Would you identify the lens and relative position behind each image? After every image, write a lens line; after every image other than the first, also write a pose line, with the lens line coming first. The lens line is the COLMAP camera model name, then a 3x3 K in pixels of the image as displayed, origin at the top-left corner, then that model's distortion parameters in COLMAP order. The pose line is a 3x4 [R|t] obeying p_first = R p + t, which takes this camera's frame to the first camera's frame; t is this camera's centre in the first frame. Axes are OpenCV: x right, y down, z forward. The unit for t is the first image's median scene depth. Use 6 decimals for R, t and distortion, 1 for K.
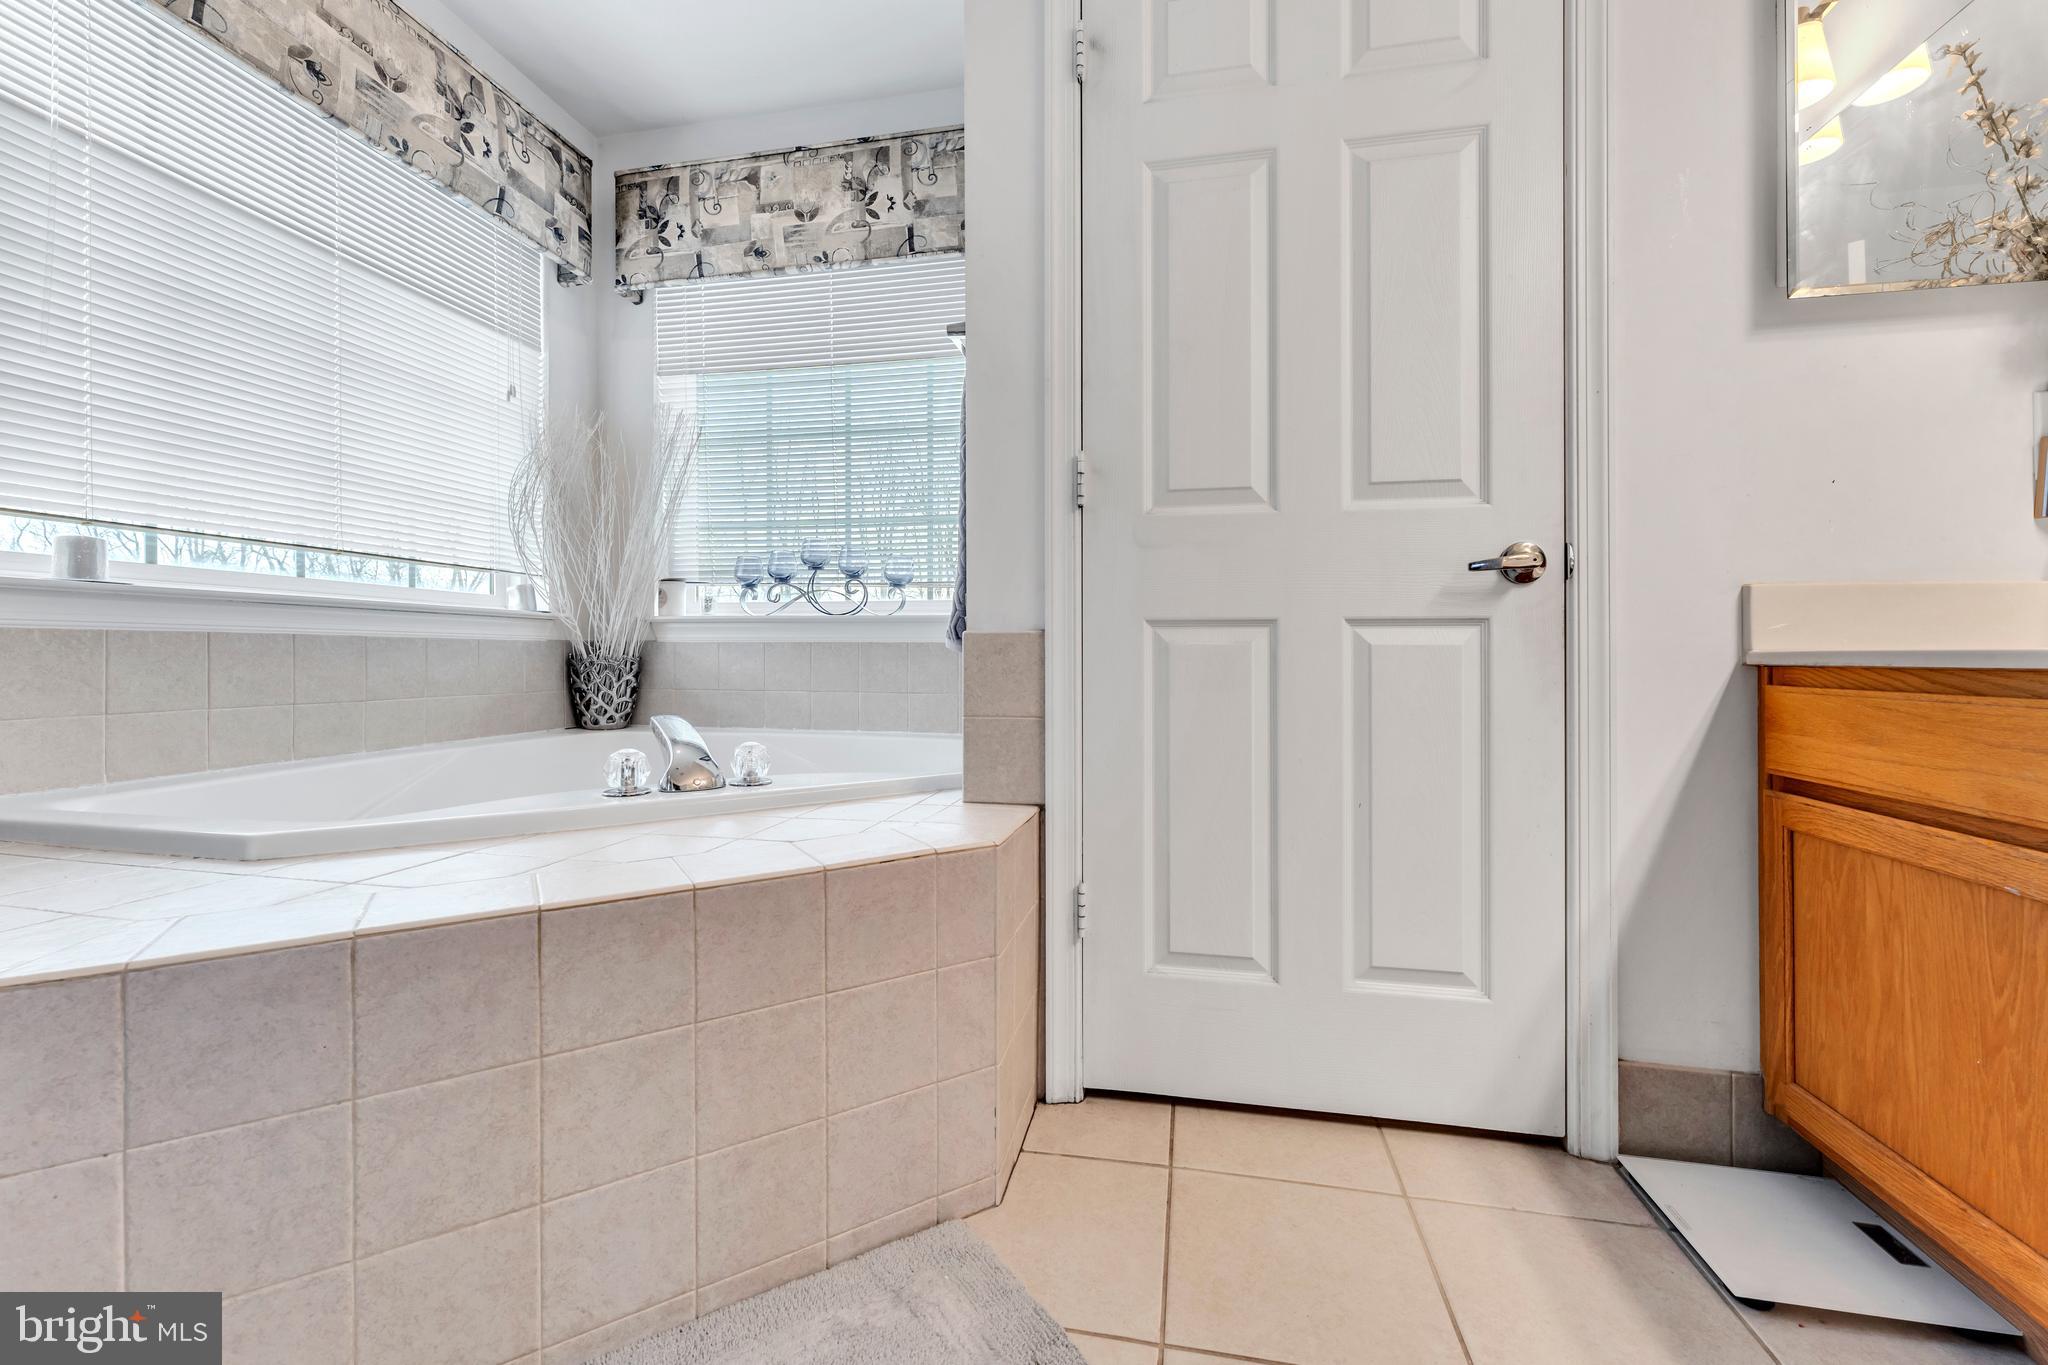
lens RADIAL K [[838.6, 0, 1015.1], [0, 838.6, 647.3], [0, 0, 1]] dist [-0.001237, 0.000388]
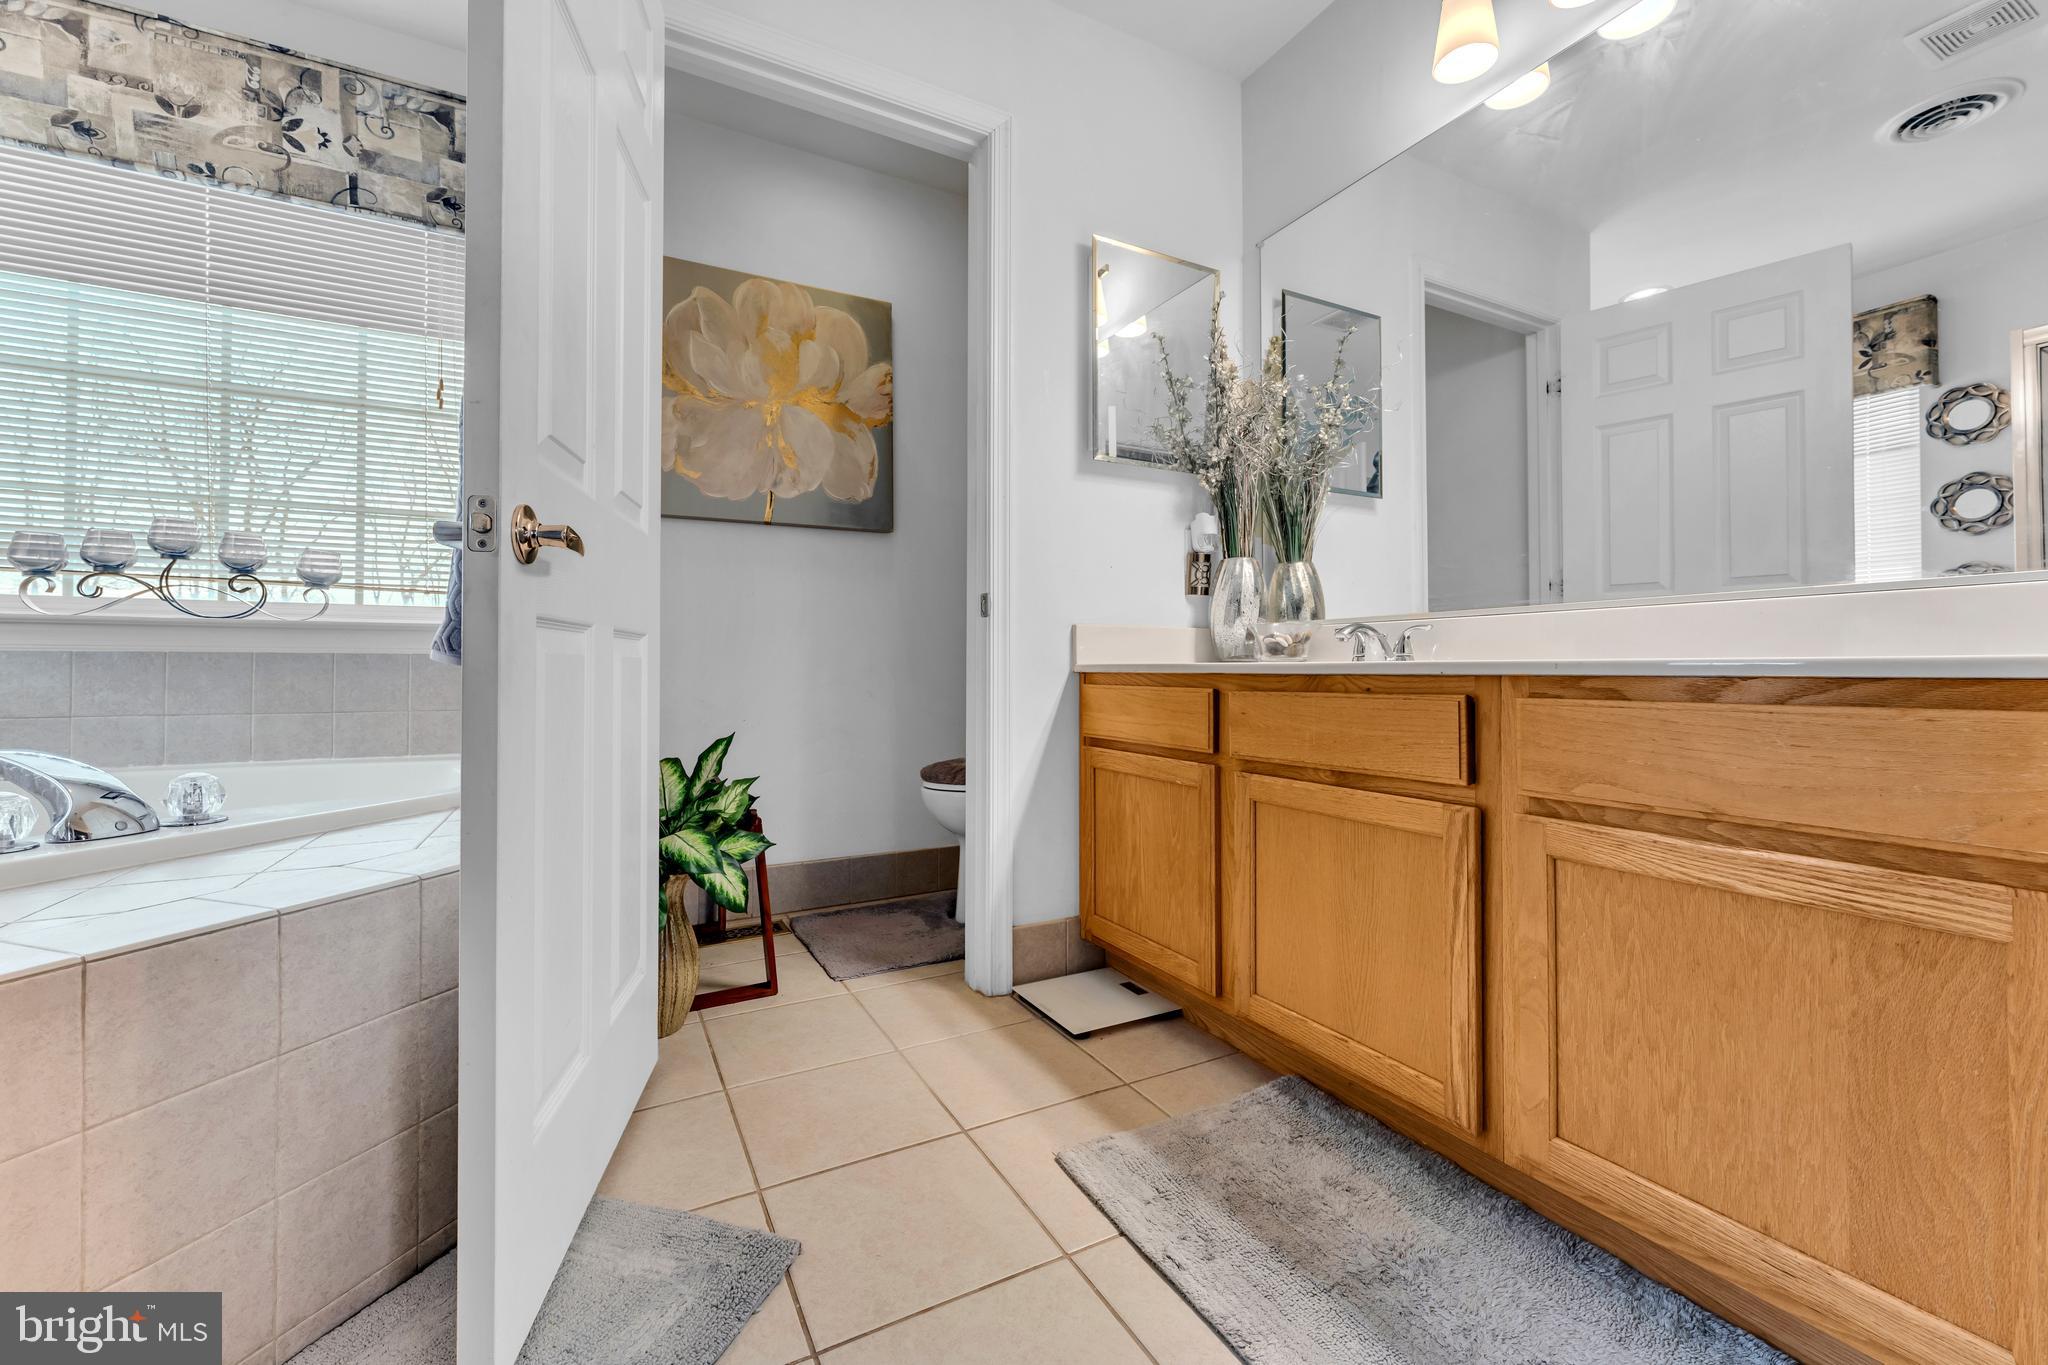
lens RADIAL K [[838.6, 0, 1031.4], [0, 838.6, 650.0], [0, 0, 1]] dist [-0.001237, 0.000388]
pose [[0.762893, 0.010238, 0.646444, -0.210656], [-0.004158, 0.999932, -0.010929, -0.003530], [-0.646512, 0.005650, 0.762883, -0.169877]]
